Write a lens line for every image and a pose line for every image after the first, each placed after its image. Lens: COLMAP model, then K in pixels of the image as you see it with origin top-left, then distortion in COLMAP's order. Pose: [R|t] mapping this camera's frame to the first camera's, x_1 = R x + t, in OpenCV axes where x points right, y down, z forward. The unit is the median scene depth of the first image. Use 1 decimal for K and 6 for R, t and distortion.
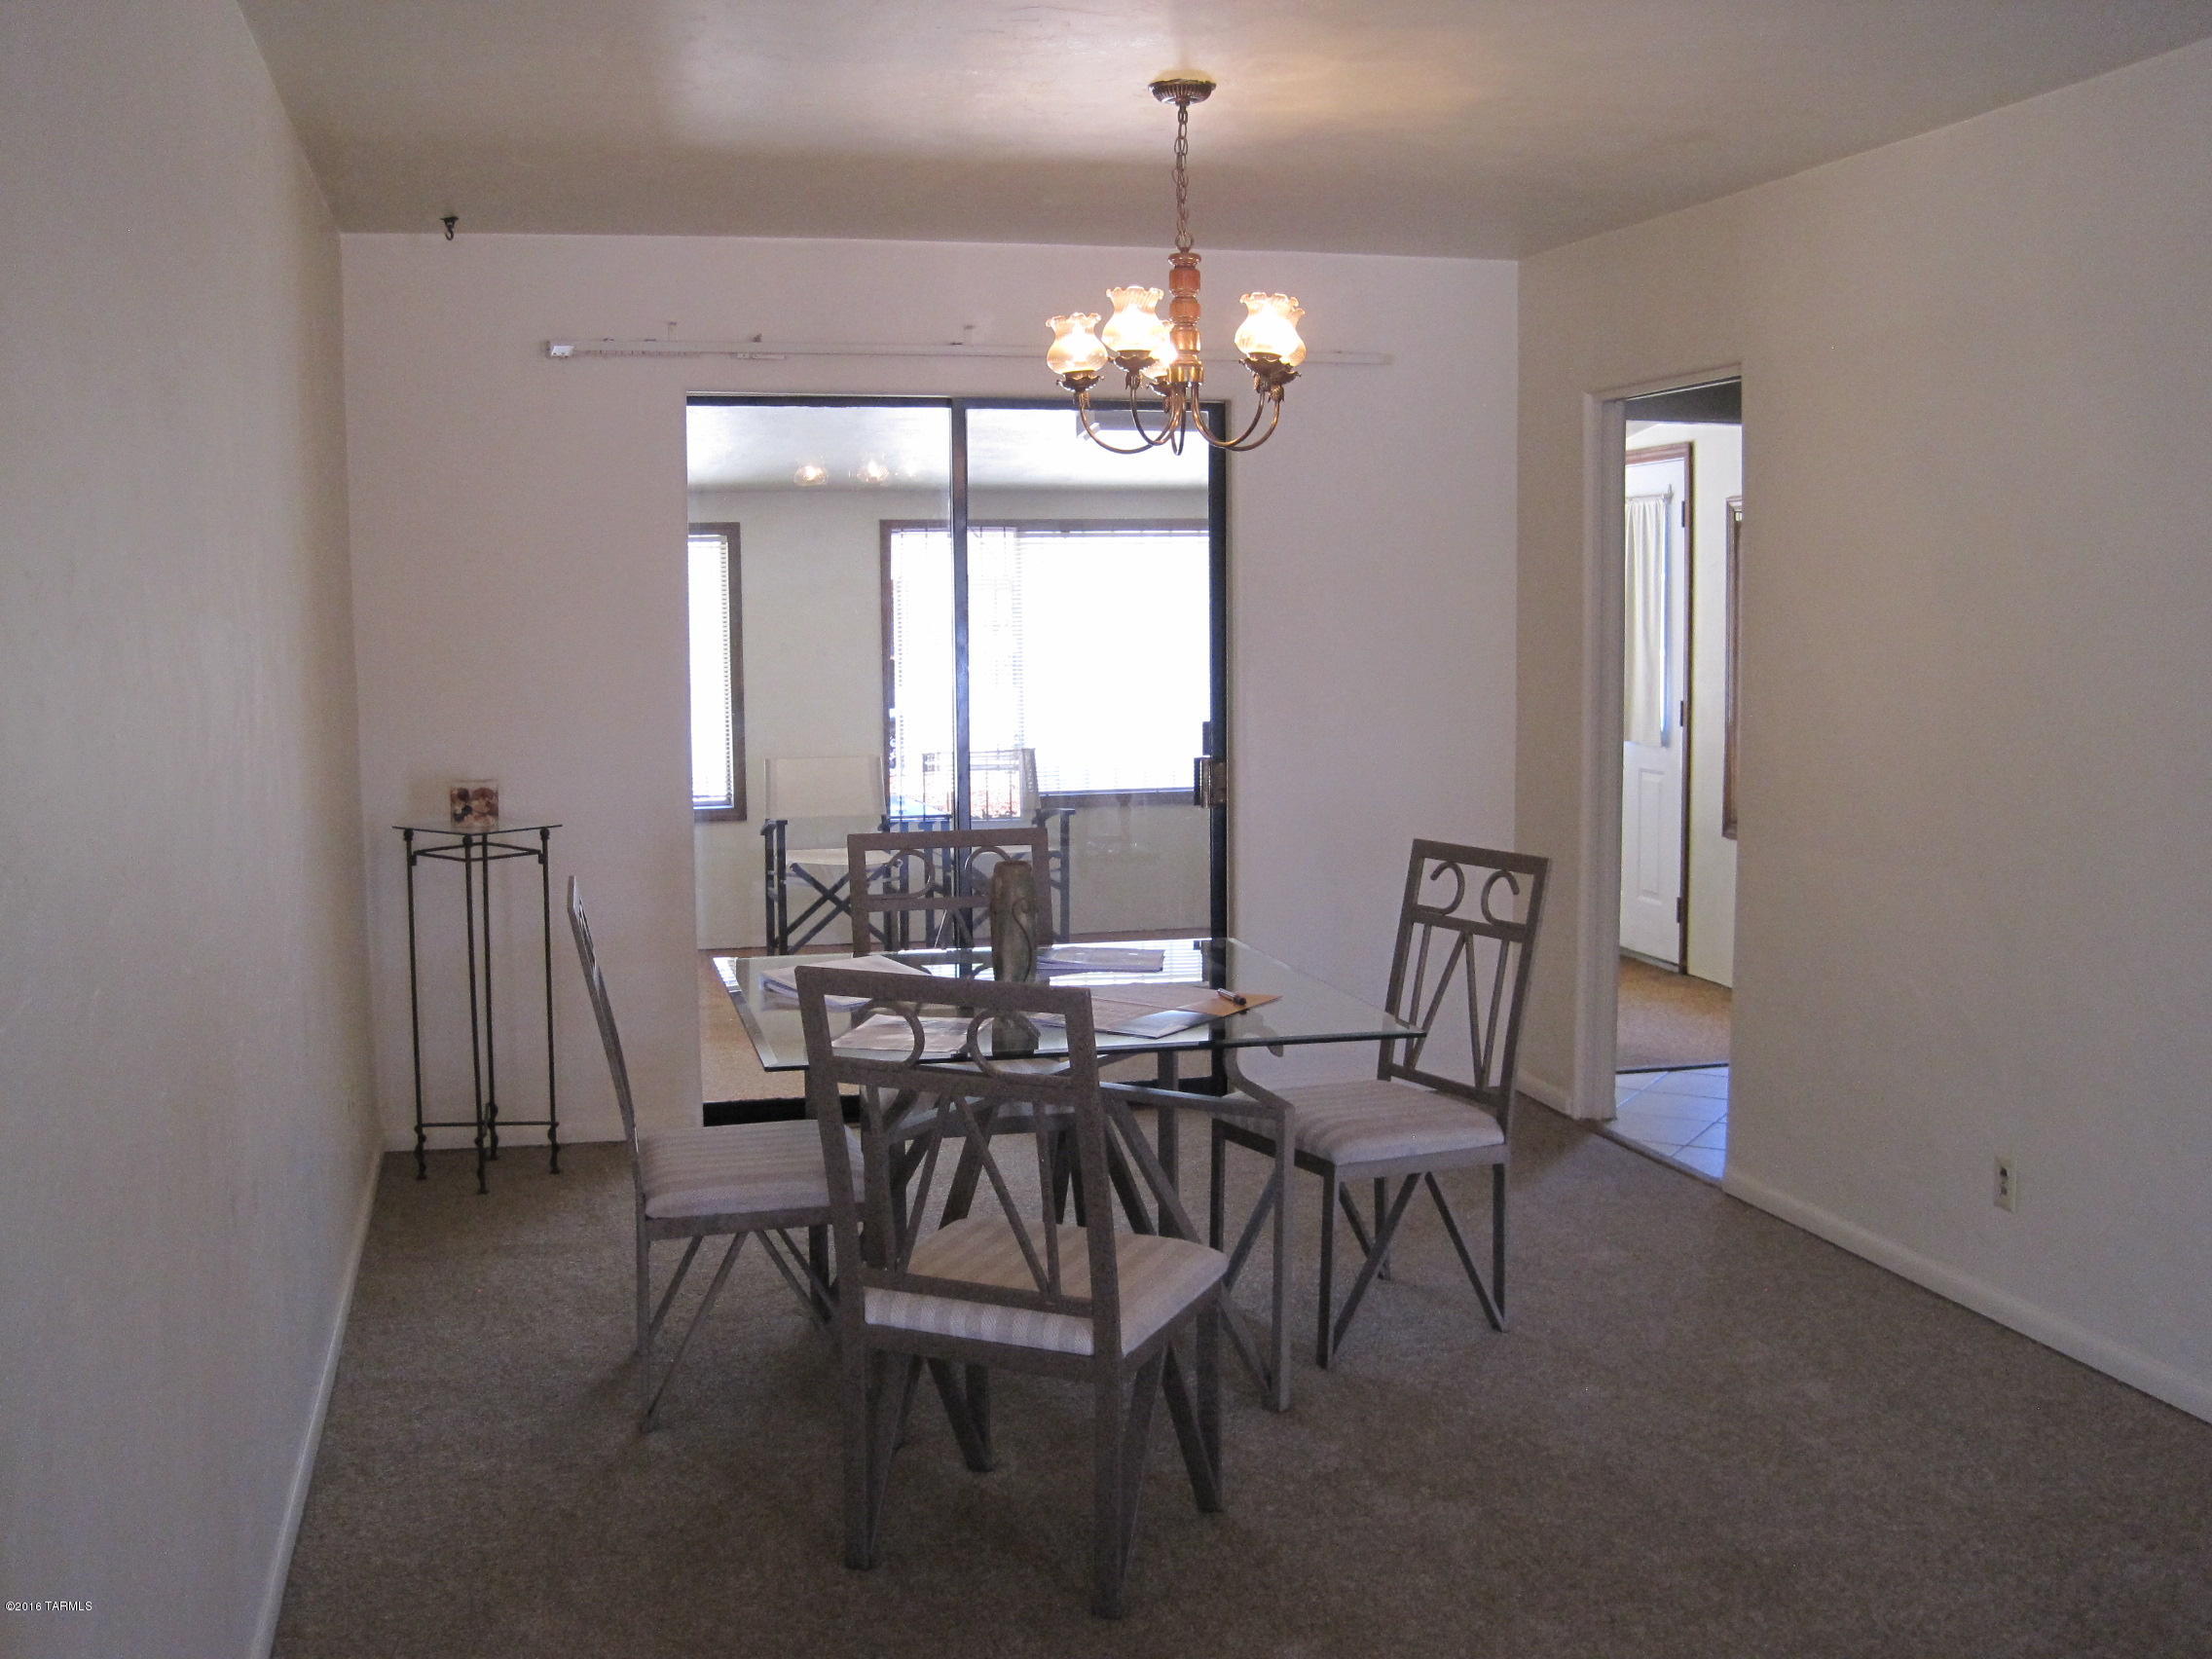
lens RADIAL K [[2408.9, 0, 1106.0], [0, 2408.9, 829.5], [0, 0, 1]] dist [-0.150277, 0.111713]
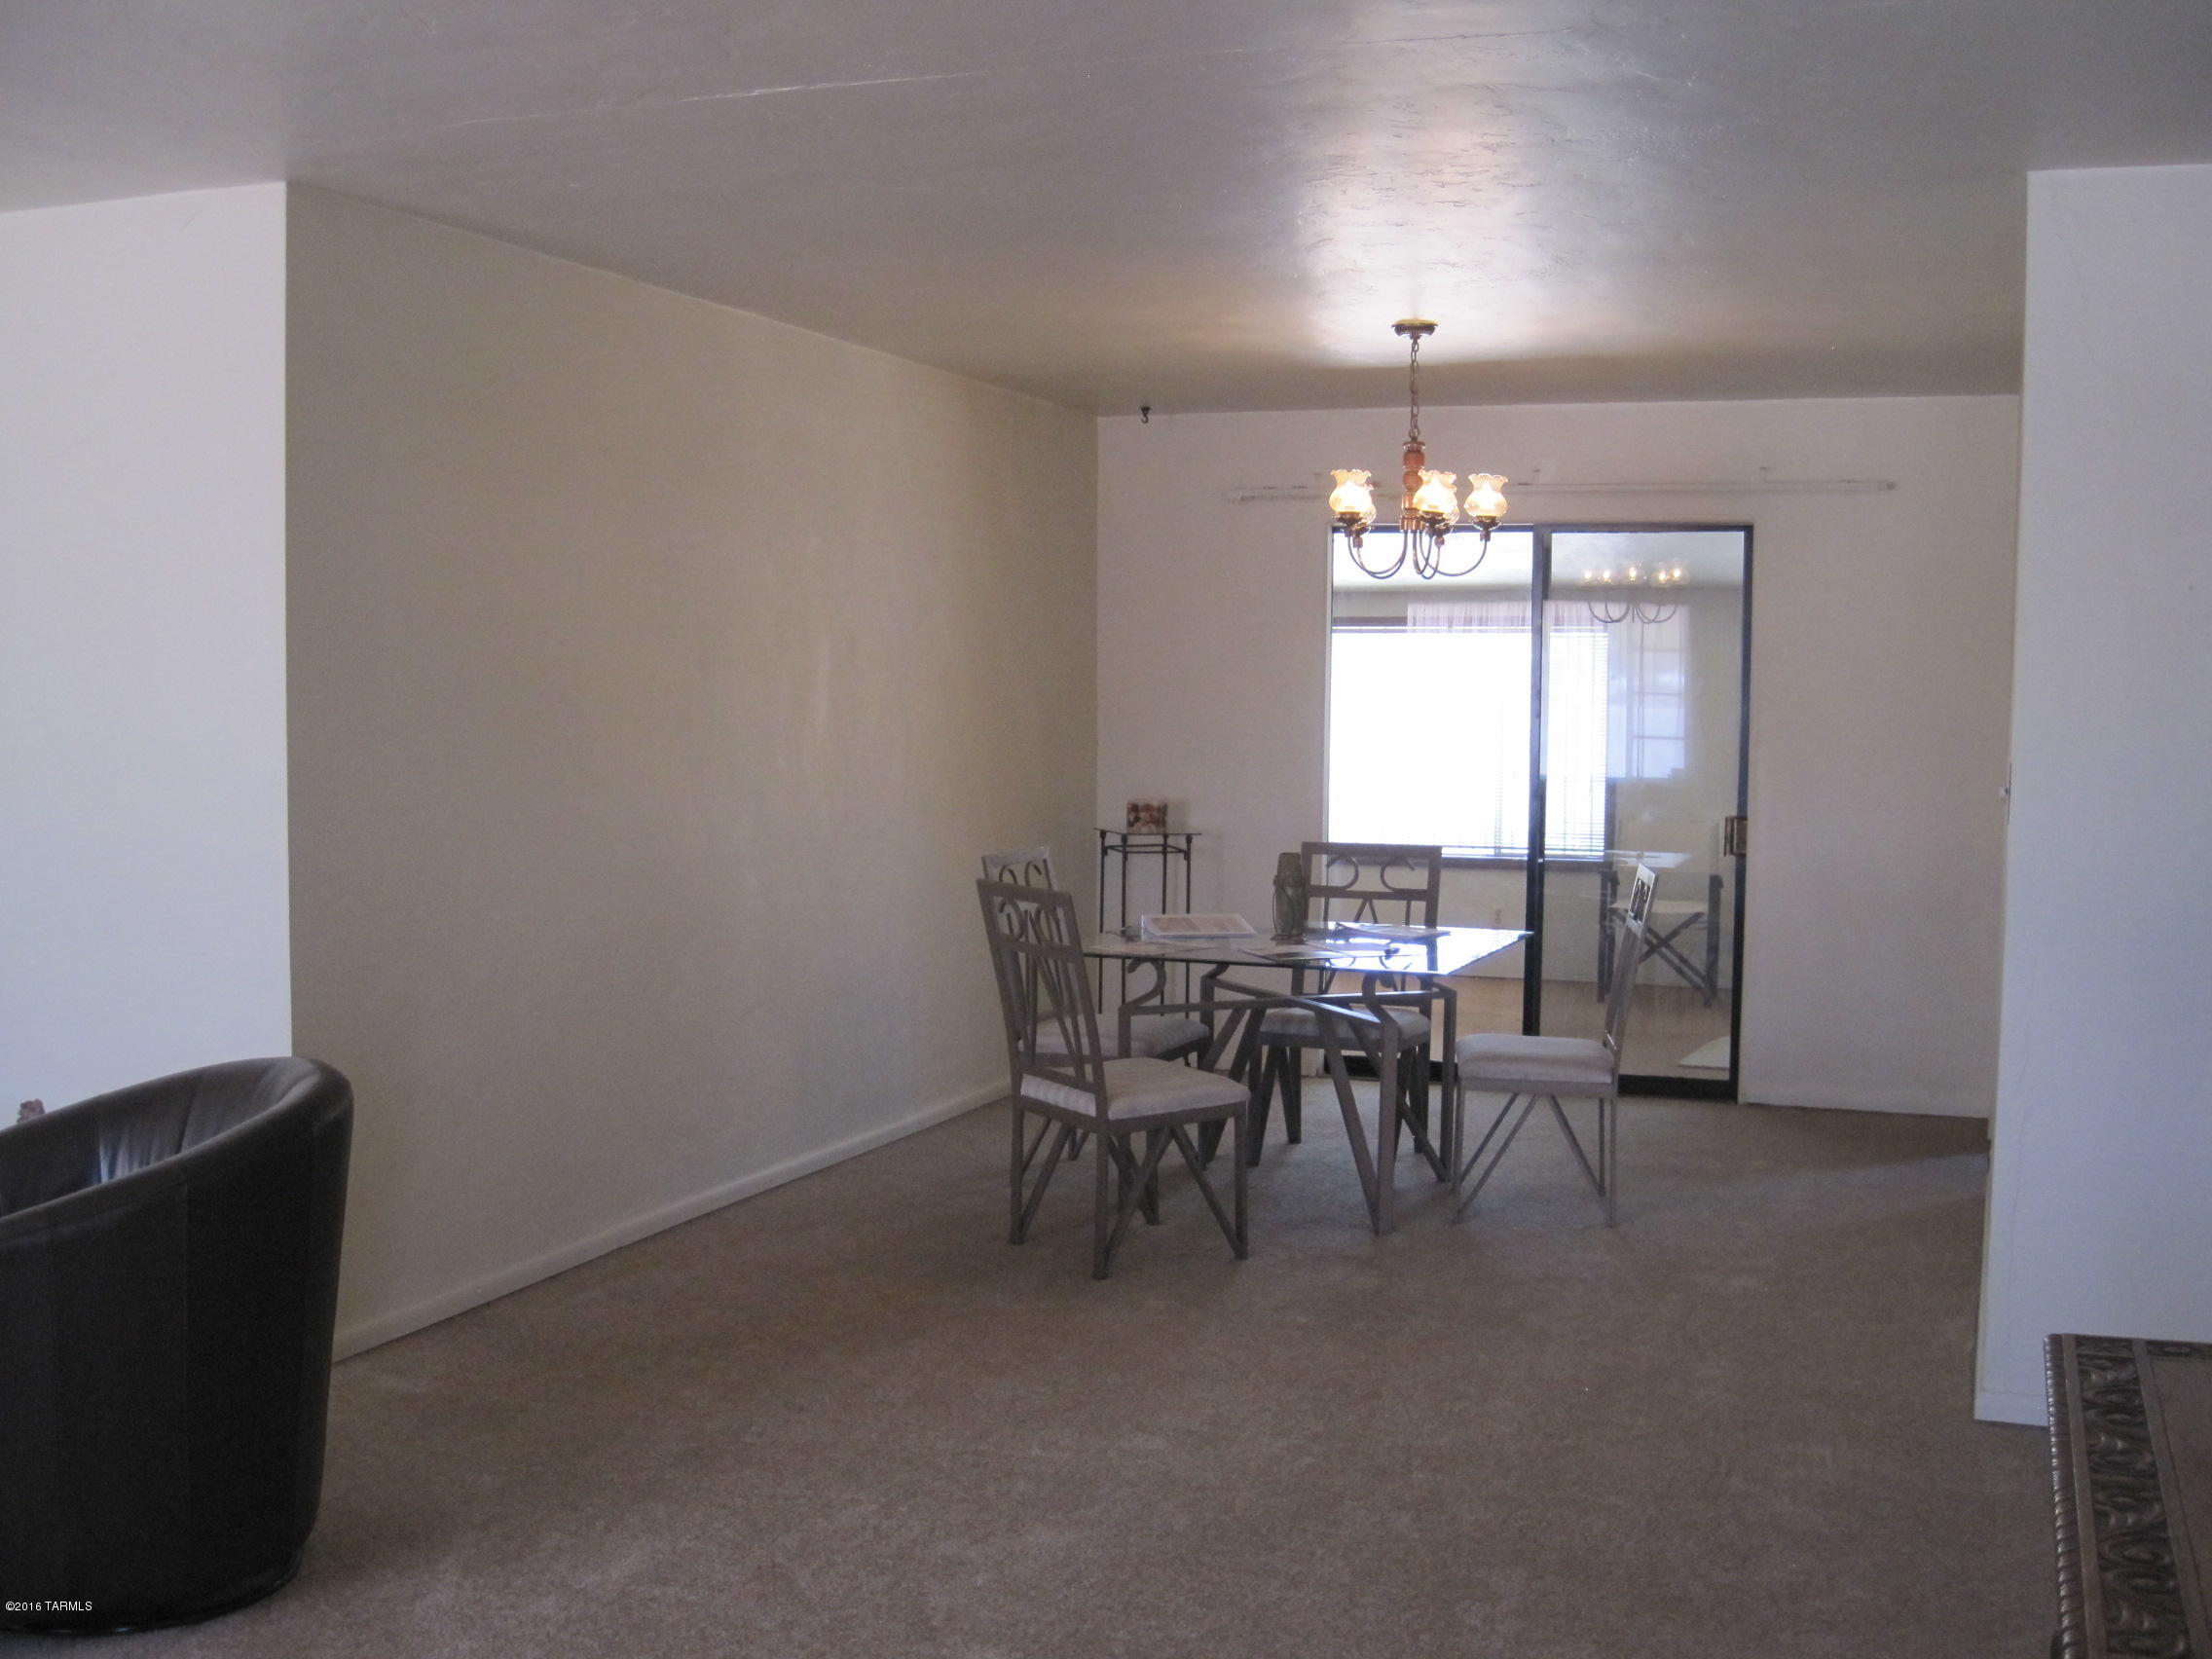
lens RADIAL K [[2546.3, 0, 1106.0], [0, 2546.3, 829.5], [0, 0, 1]] dist [-0.128024, 0.031991]
pose [[0.837812, 0.046227, -0.543998, 0.547820], [-0.067471, 0.997538, -0.019145, 0.028766], [0.541774, 0.052744, 0.838868, -0.291823]]
